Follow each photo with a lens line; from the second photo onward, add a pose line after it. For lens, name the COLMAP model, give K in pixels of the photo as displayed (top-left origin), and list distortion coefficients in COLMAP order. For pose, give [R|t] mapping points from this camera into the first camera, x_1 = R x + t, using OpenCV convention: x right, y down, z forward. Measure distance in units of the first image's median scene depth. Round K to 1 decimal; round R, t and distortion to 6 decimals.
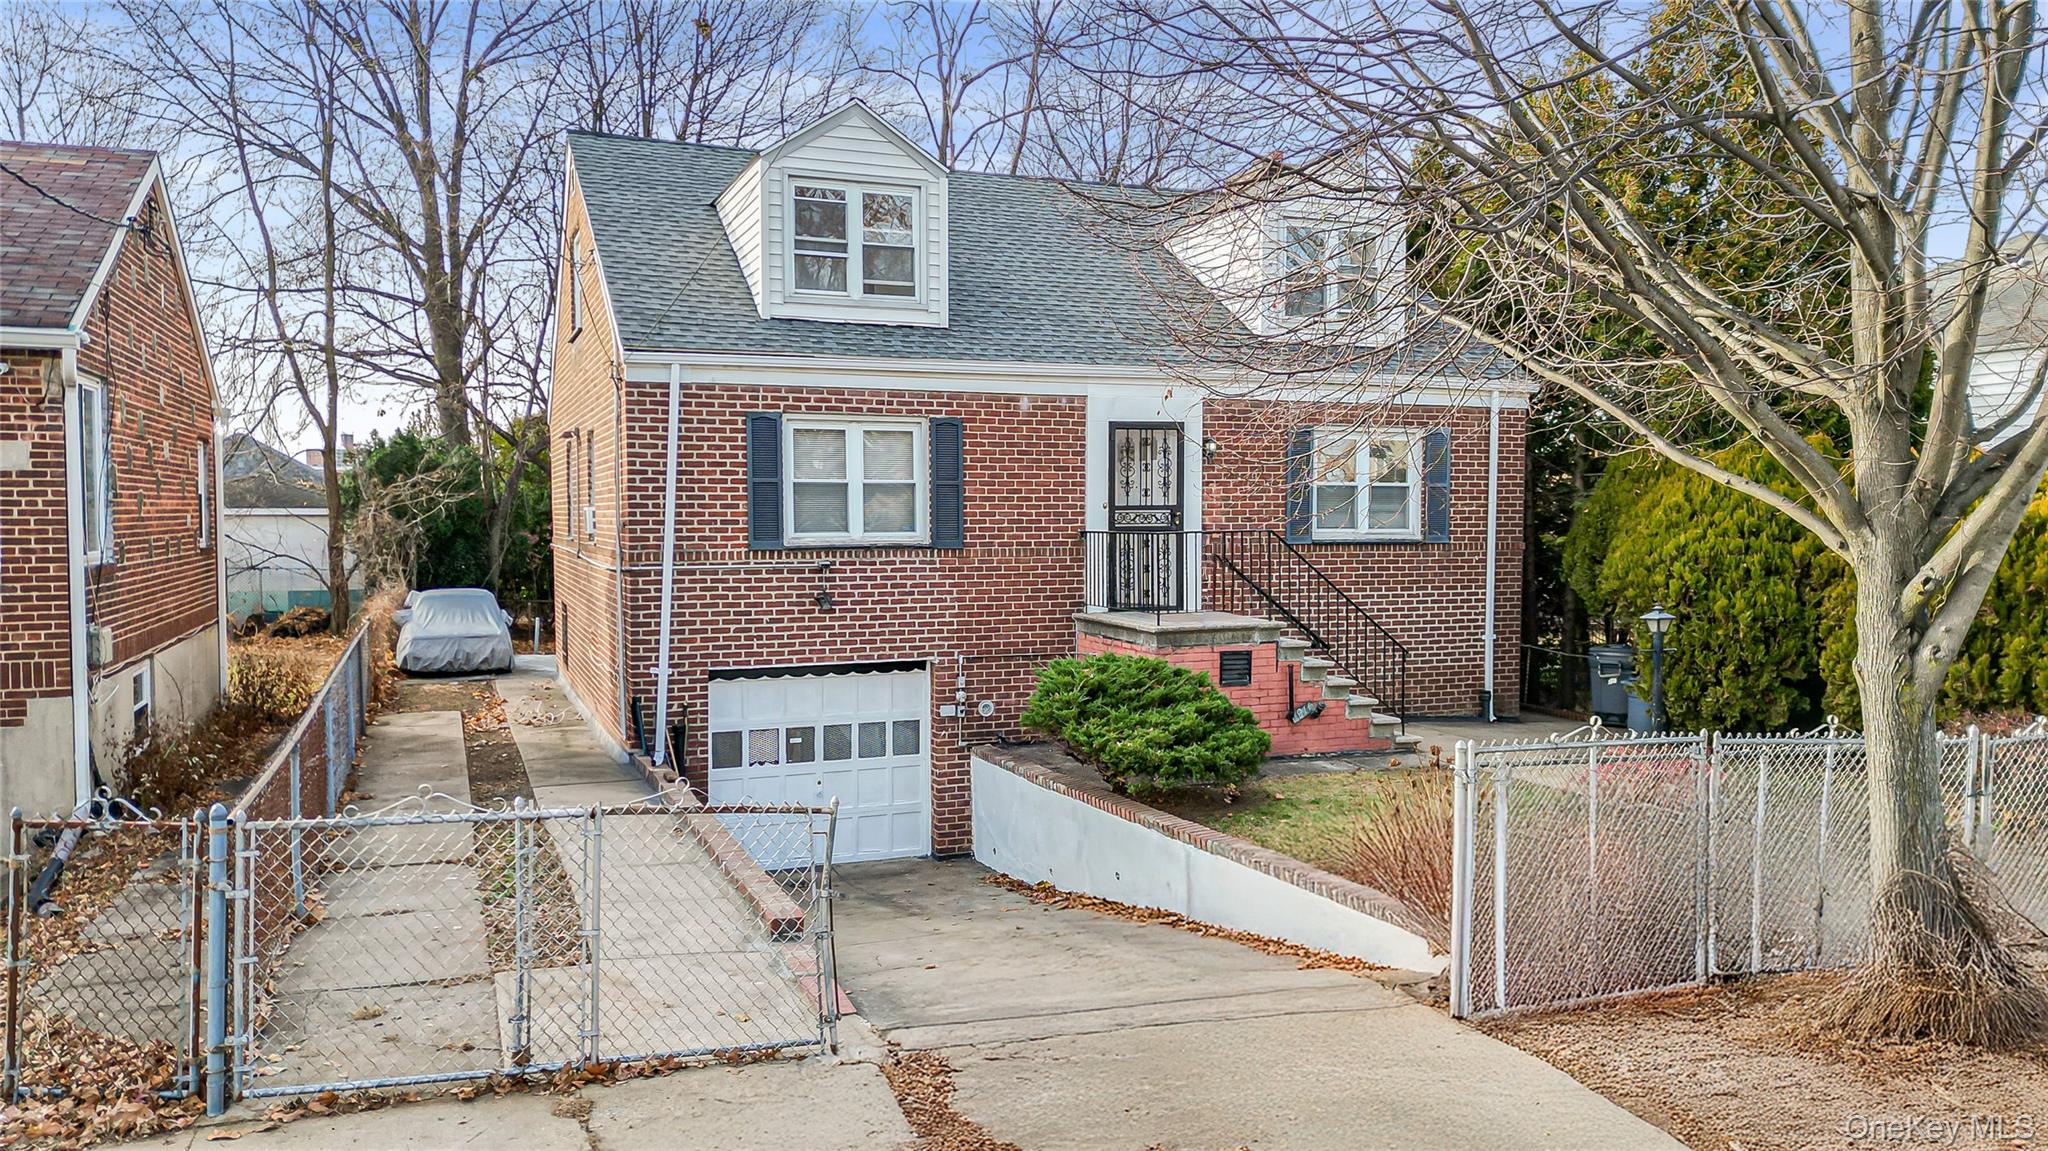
lens RADIAL K [[1511.4, 0, 1125.7], [0, 1511.4, 569.6], [0, 0, 1]] dist [0.122225, -0.194391]
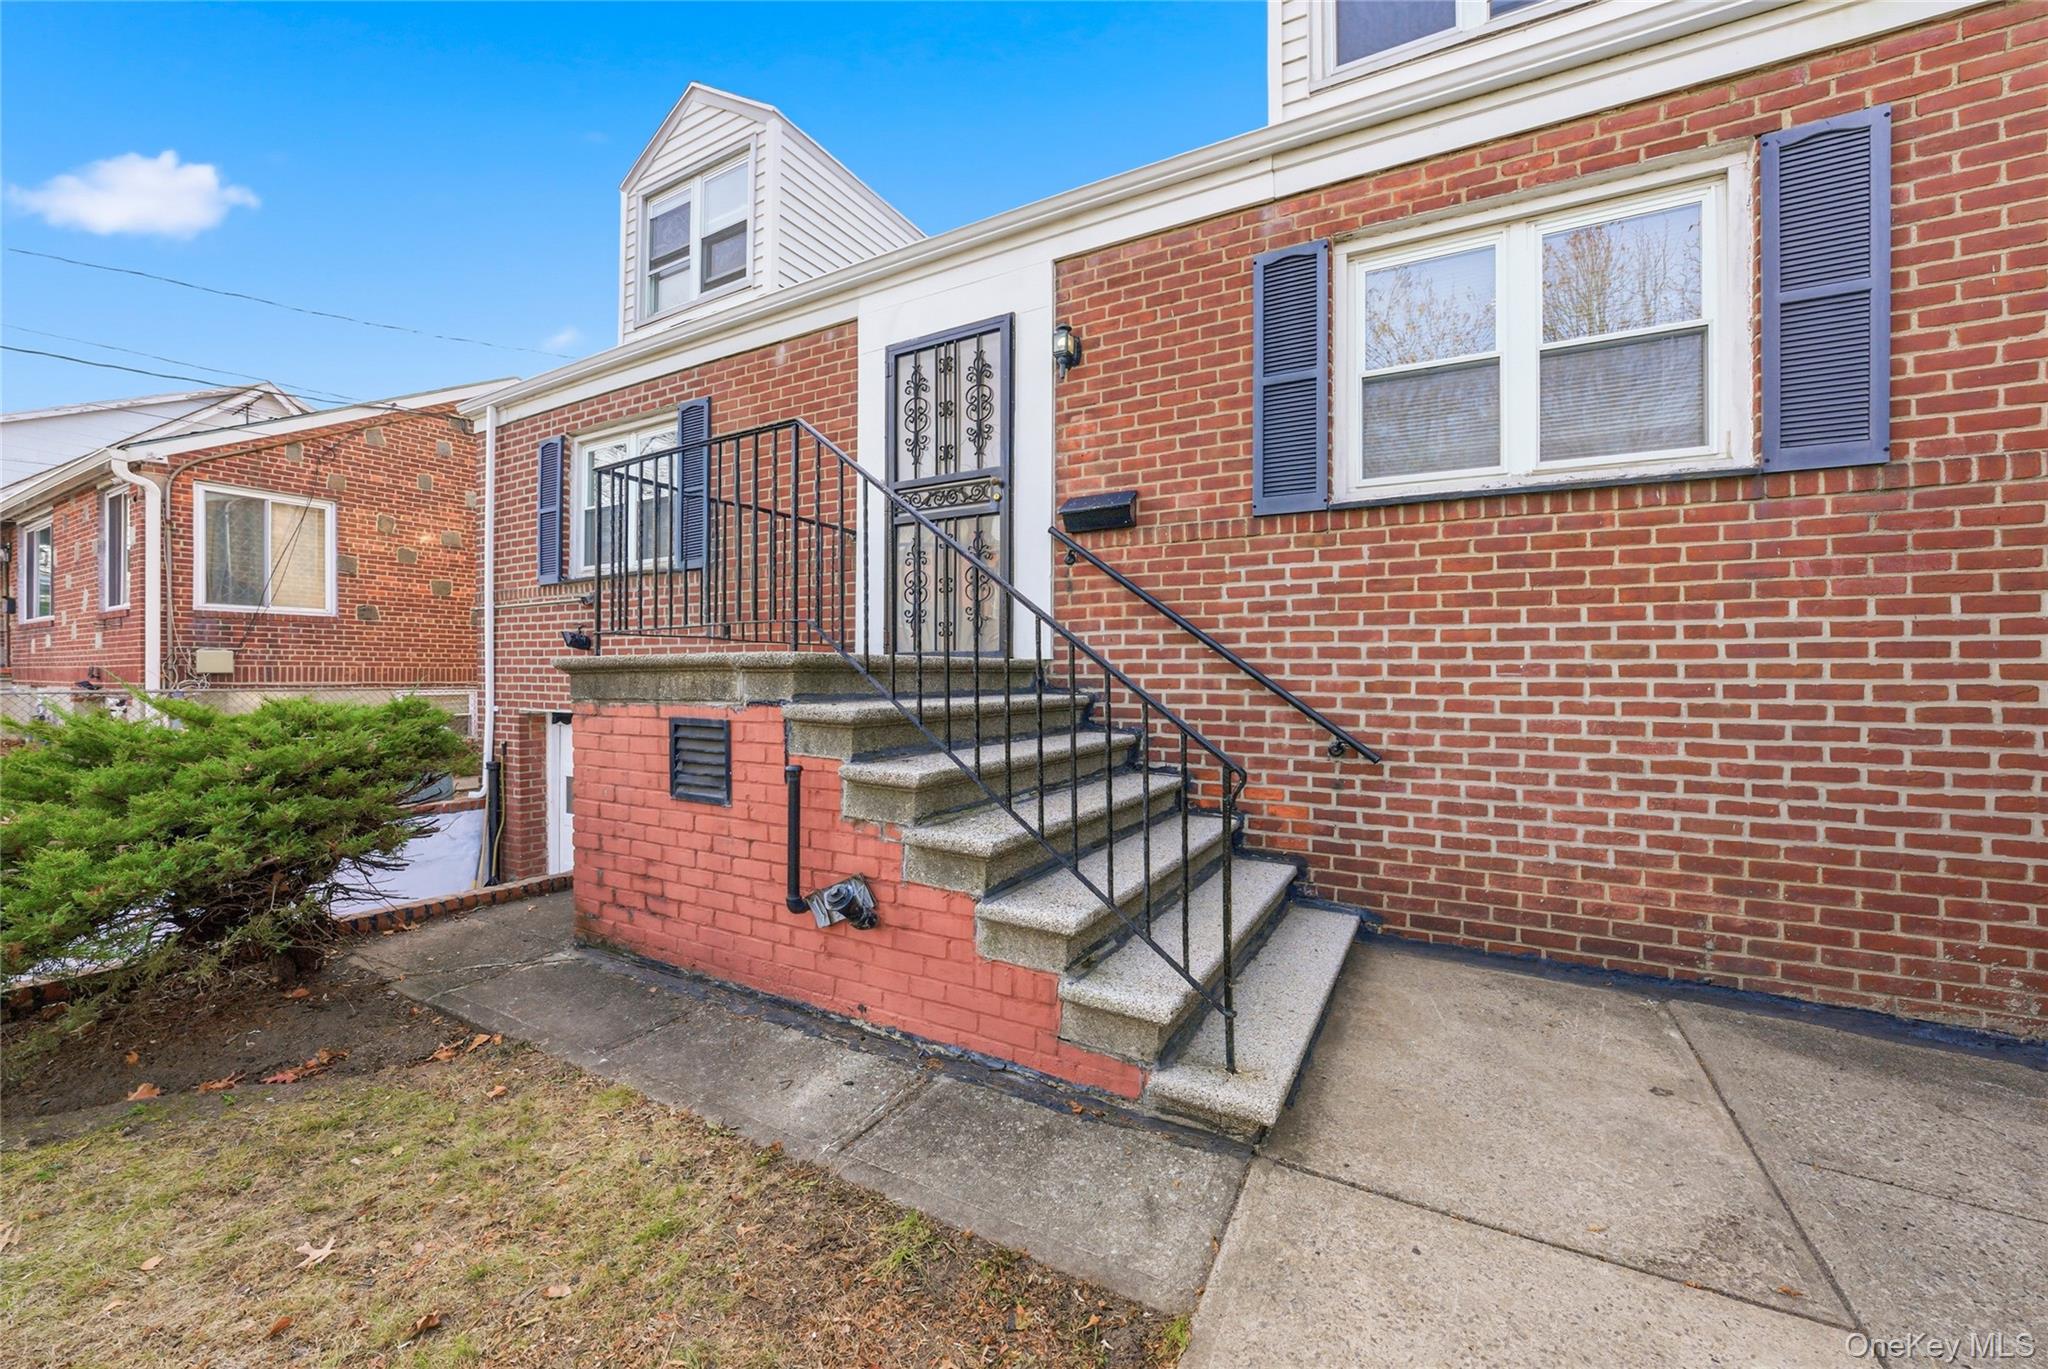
lens RADIAL K [[771.1, 0, 935.1], [0, 771.1, 682.2], [0, 0, 1]] dist [-0.023807, 0.000085]
pose [[0.559442, 0.009494, -0.828815, 0.277687], [-0.030390, 0.999497, -0.009063, 0.042411], [0.828312, 0.030258, 0.559449, 0.910592]]
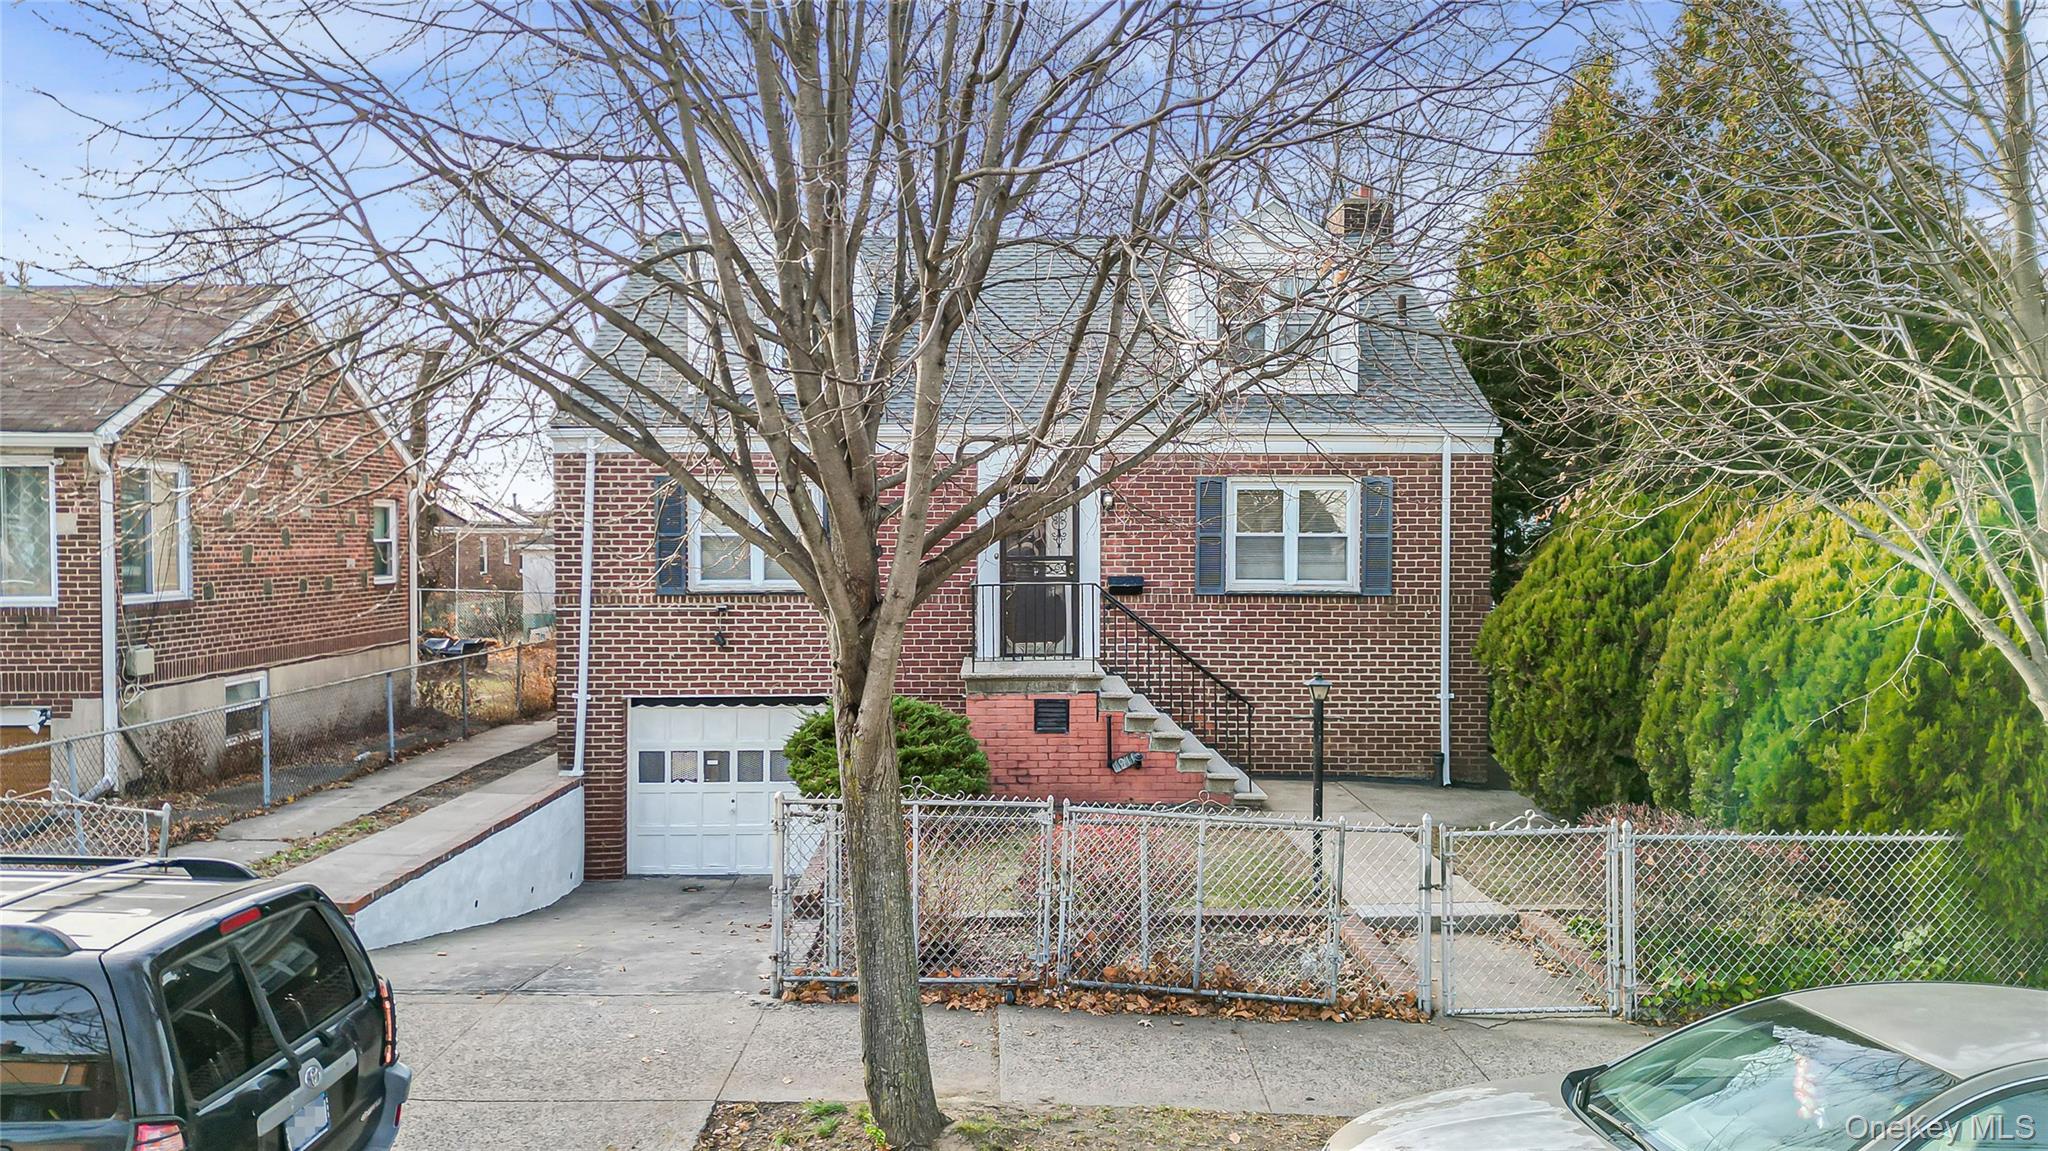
lens RADIAL K [[1531.2, 0, 1024.0], [0, 1531.2, 575.5], [0, 0, 1]] dist [0.186653, -0.433978]
pose [[0.927737, 0.012029, -0.373040, 0.435852], [-0.016731, 0.999816, -0.009368, -0.020638], [0.372858, 0.014932, 0.927768, 0.013994]]
